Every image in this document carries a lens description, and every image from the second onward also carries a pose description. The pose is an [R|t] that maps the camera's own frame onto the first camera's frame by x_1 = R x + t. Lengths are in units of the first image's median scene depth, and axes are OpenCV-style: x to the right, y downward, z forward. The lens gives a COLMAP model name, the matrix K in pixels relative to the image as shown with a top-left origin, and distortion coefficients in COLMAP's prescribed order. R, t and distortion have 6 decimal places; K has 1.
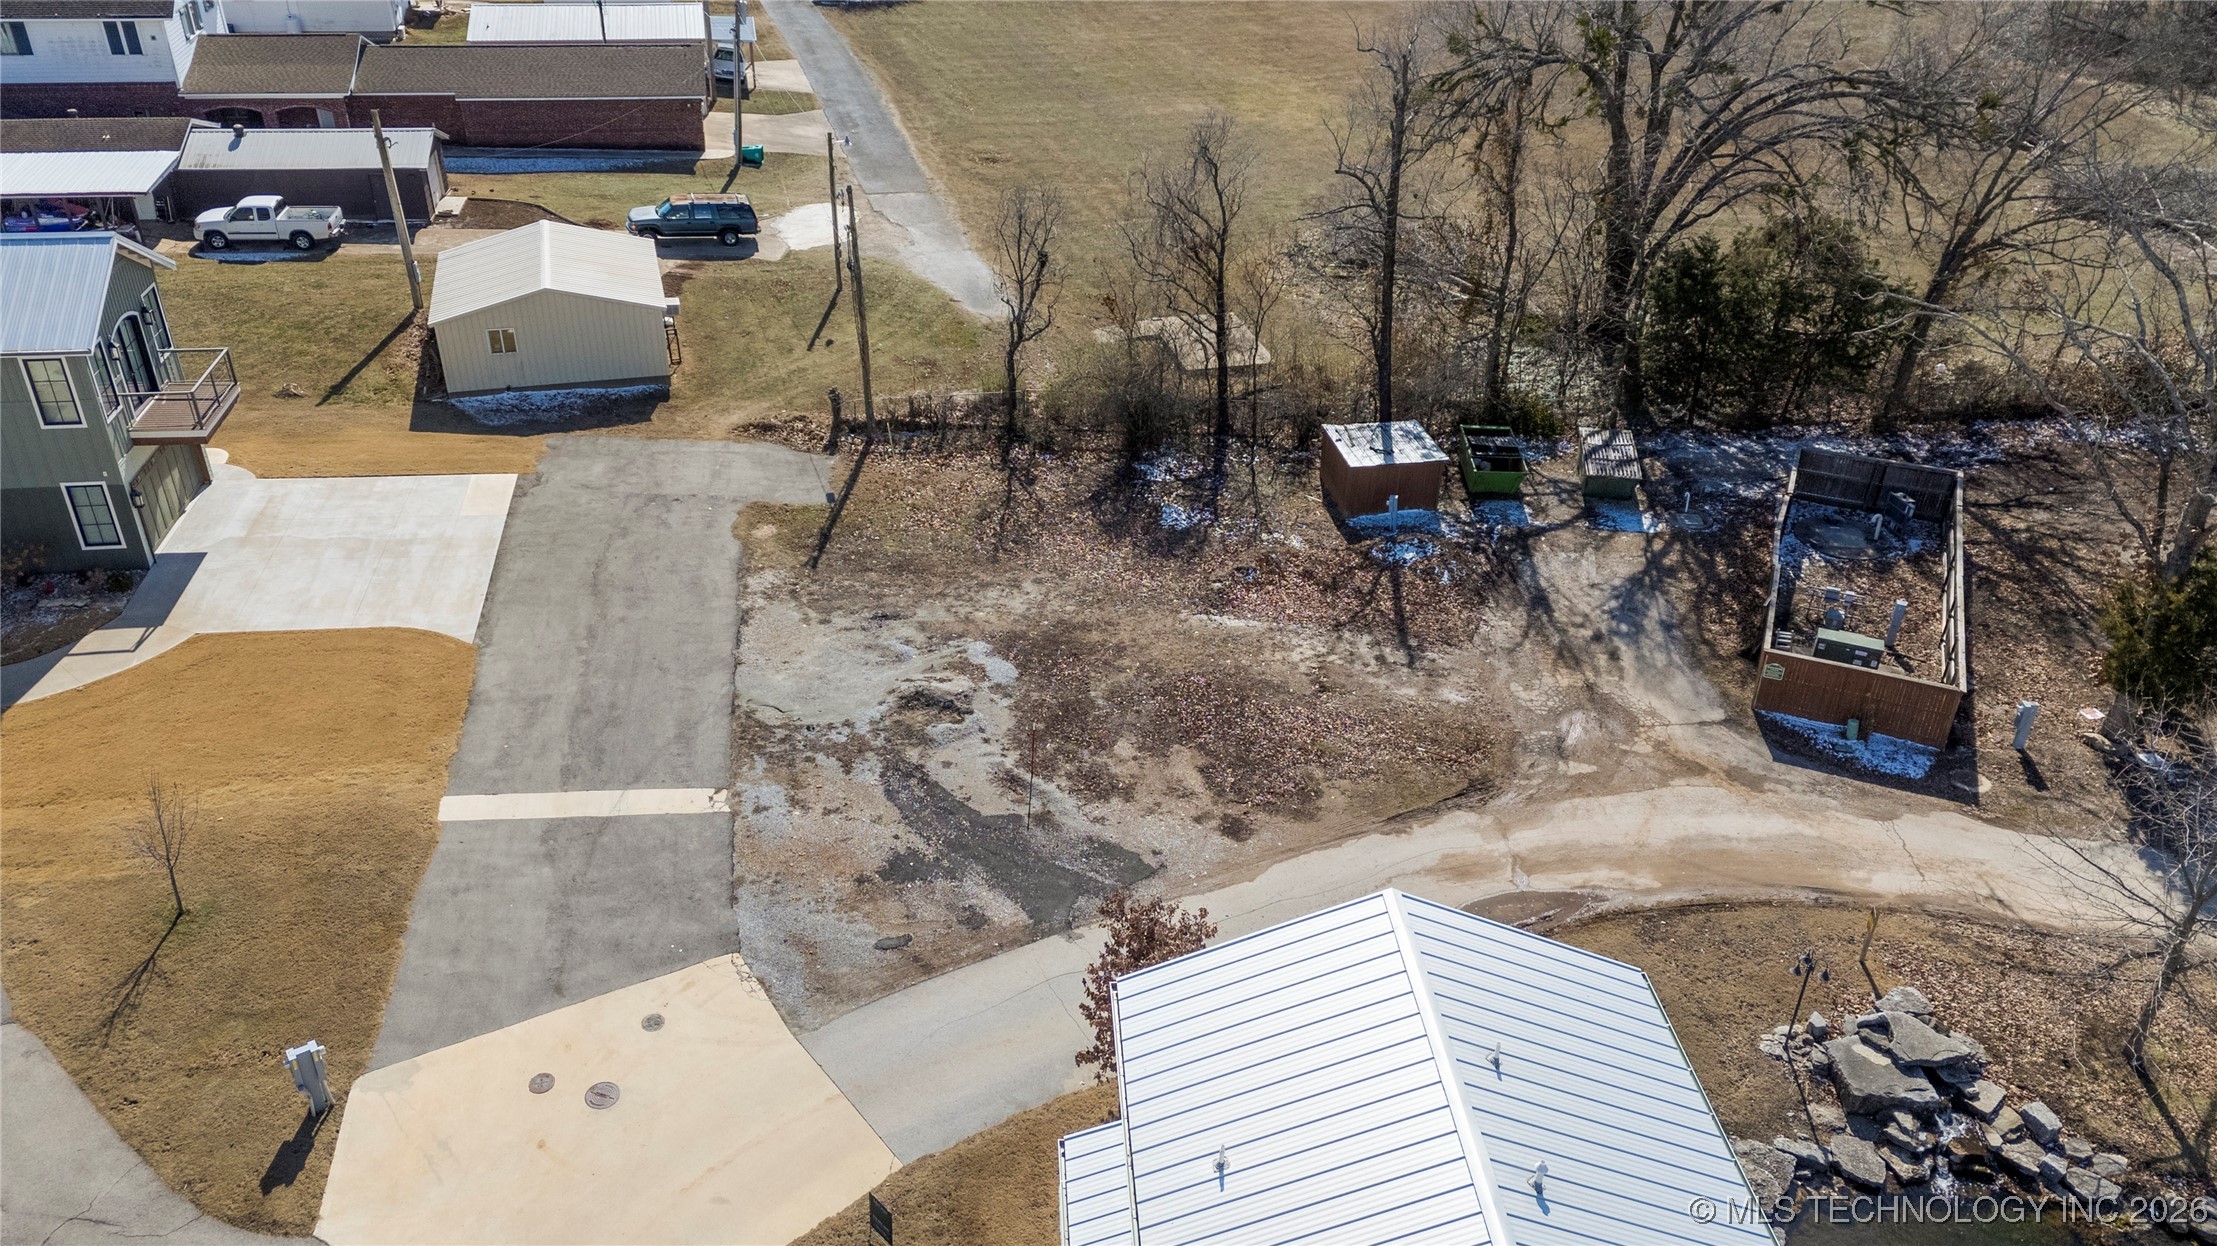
lens RADIAL K [[1639.2, 0, 1107.6], [0, 1639.2, 614.1], [0, 0, 1]] dist [0.077542, -0.073786]
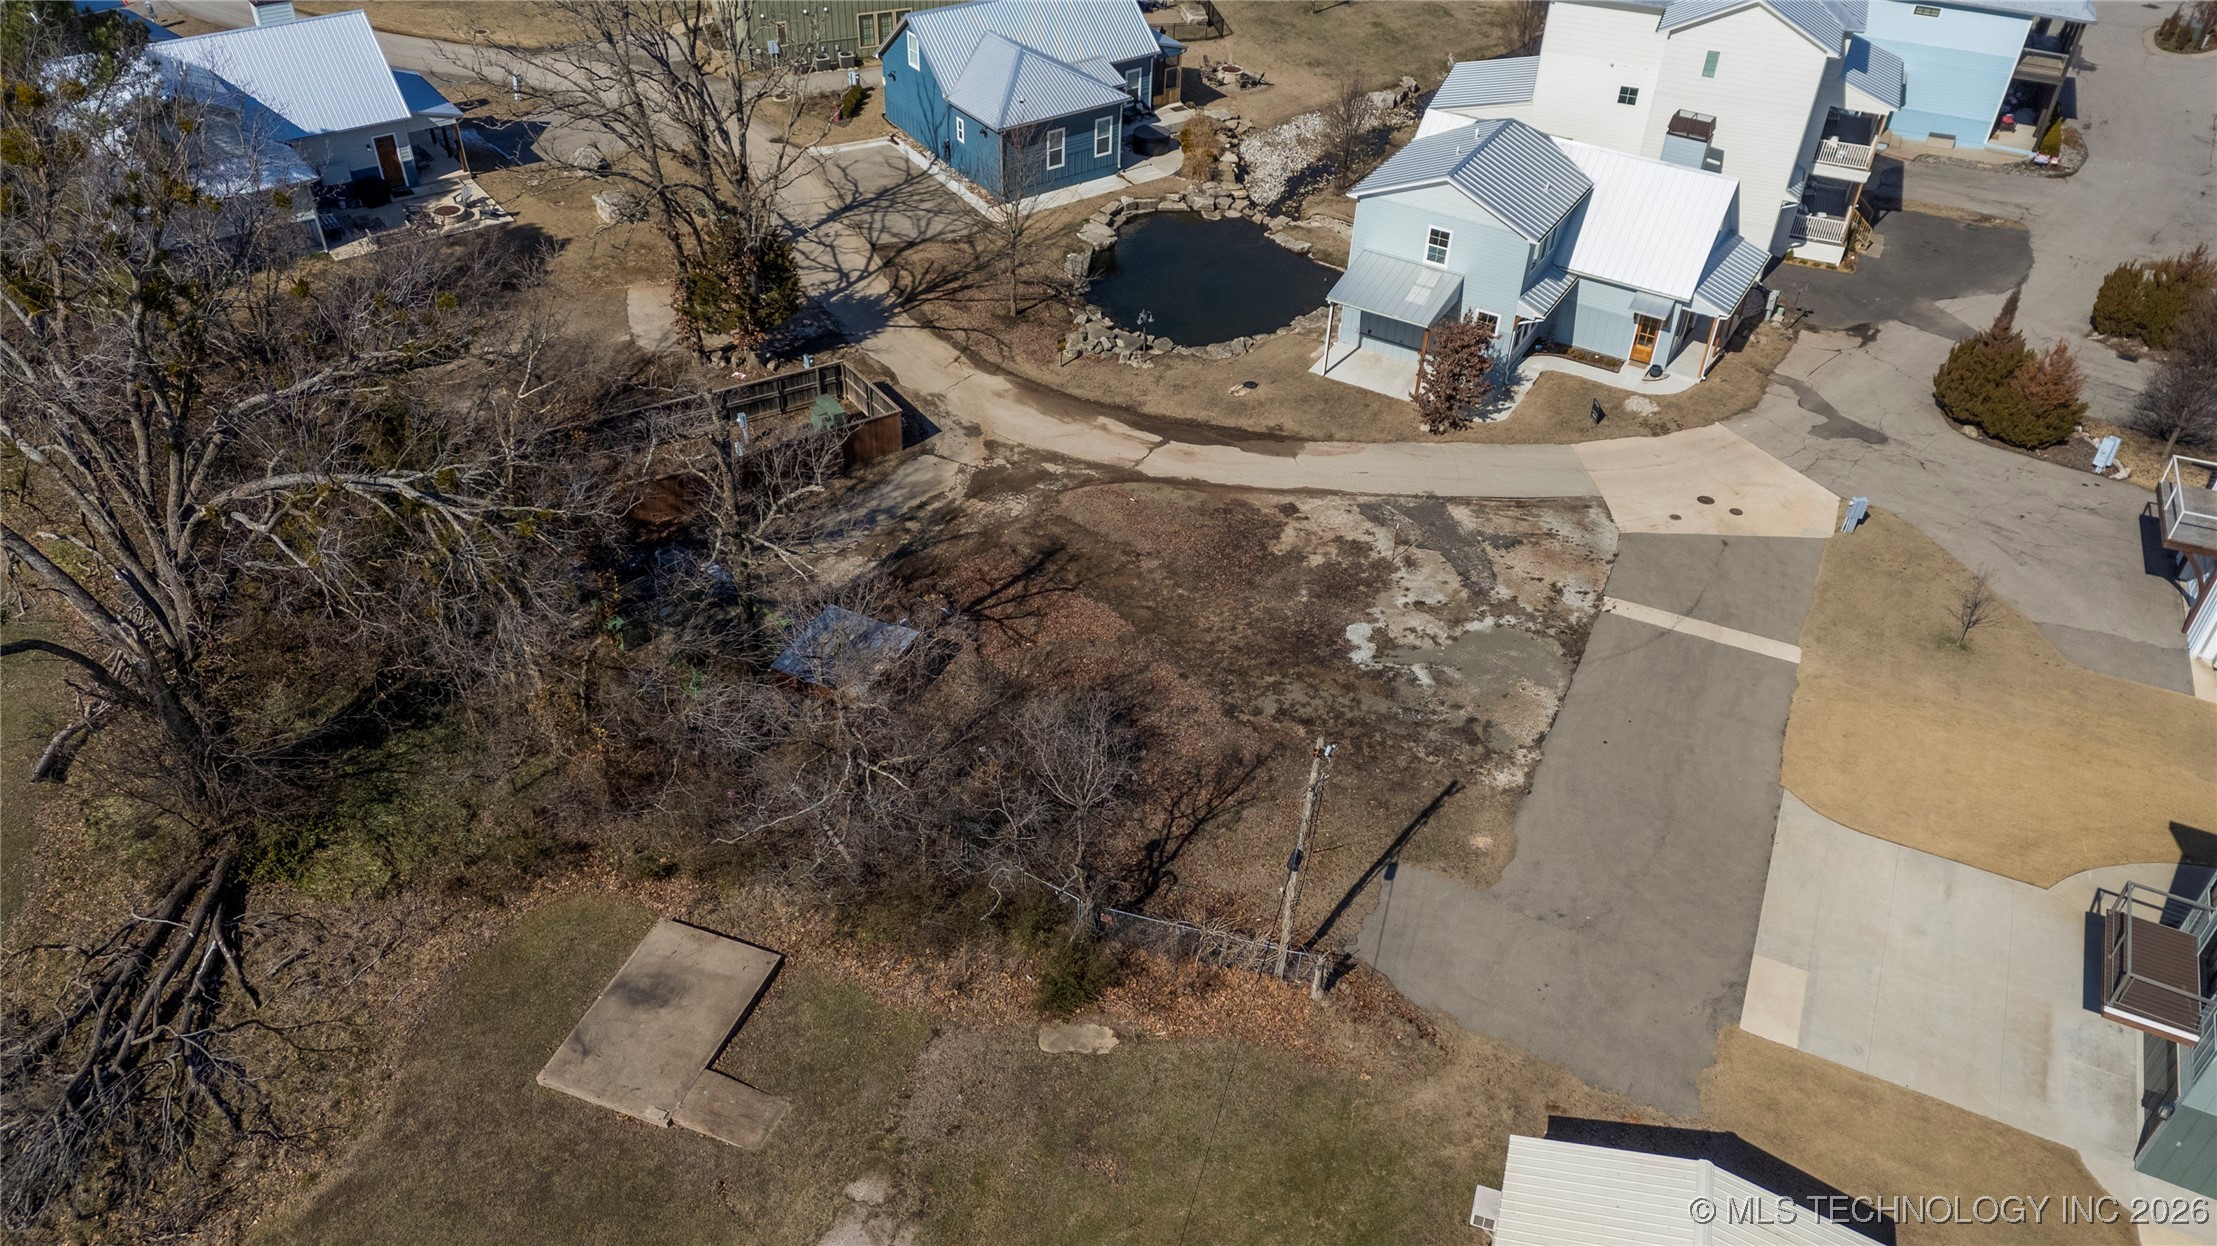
lens RADIAL K [[1616.4, 0, 1102.5], [0, 1616.4, 628.5], [0, 0, 1]] dist [0.085858, -0.087209]
pose [[-0.819395, -0.390524, 0.419623, -0.407237], [0.254754, 0.407682, 0.876867, -1.061595], [-0.513510, 0.825401, -0.234565, 1.340766]]
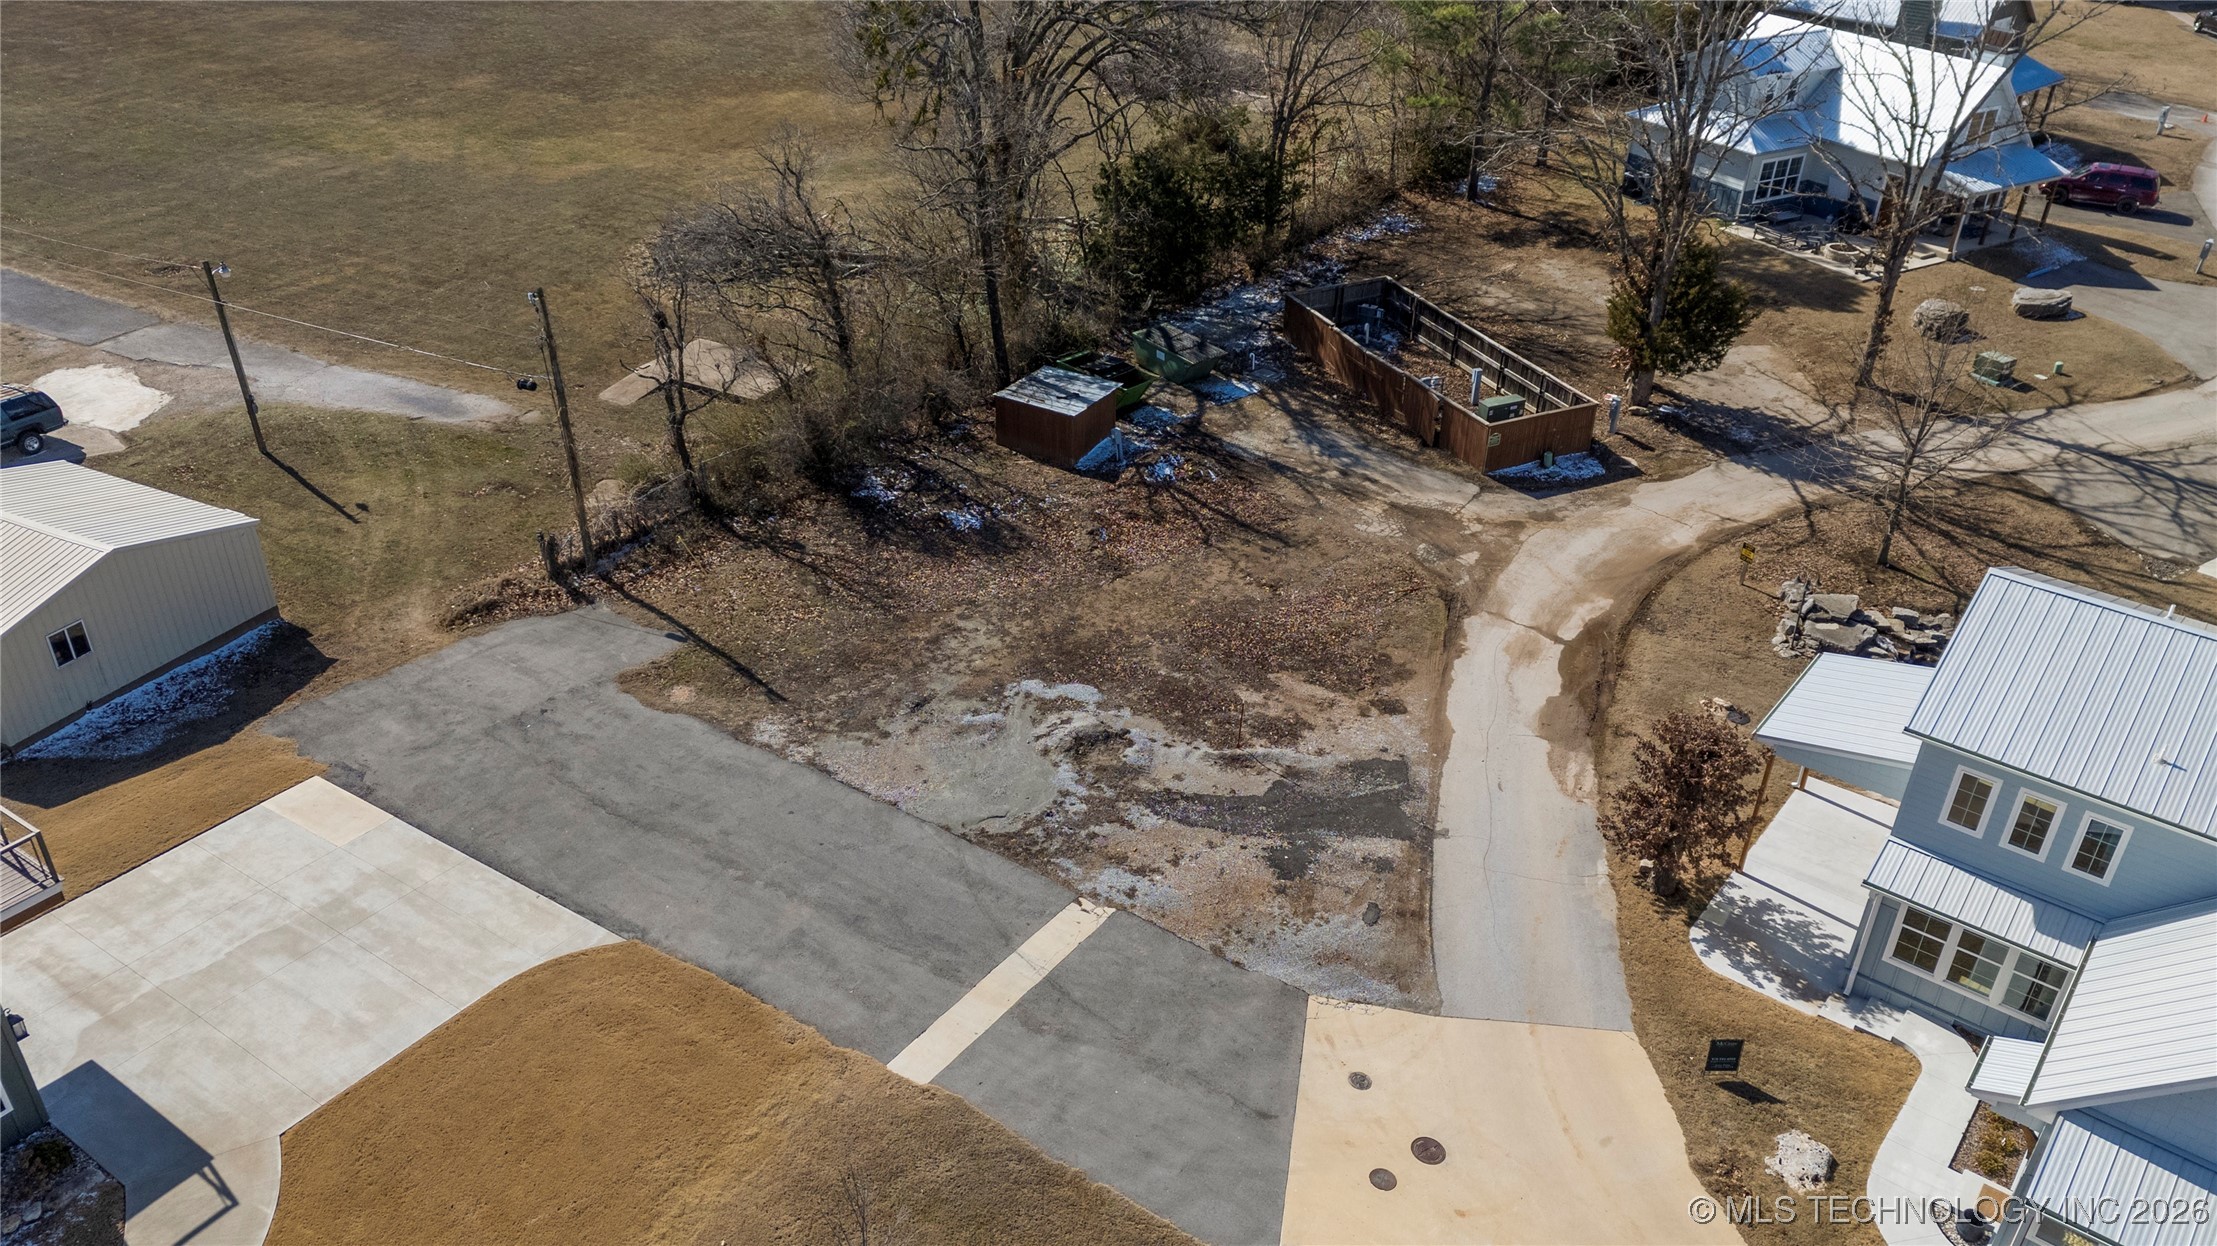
lens RADIAL K [[1625.3, 0, 1108.5], [0, 1625.3, 623.0], [0, 0, 1]] dist [0.079839, -0.071518]
pose [[0.668577, -0.392069, 0.631892, -0.630358], [0.376609, 0.911213, 0.166905, -0.154179], [-0.641226, 0.126388, 0.756872, 0.238814]]
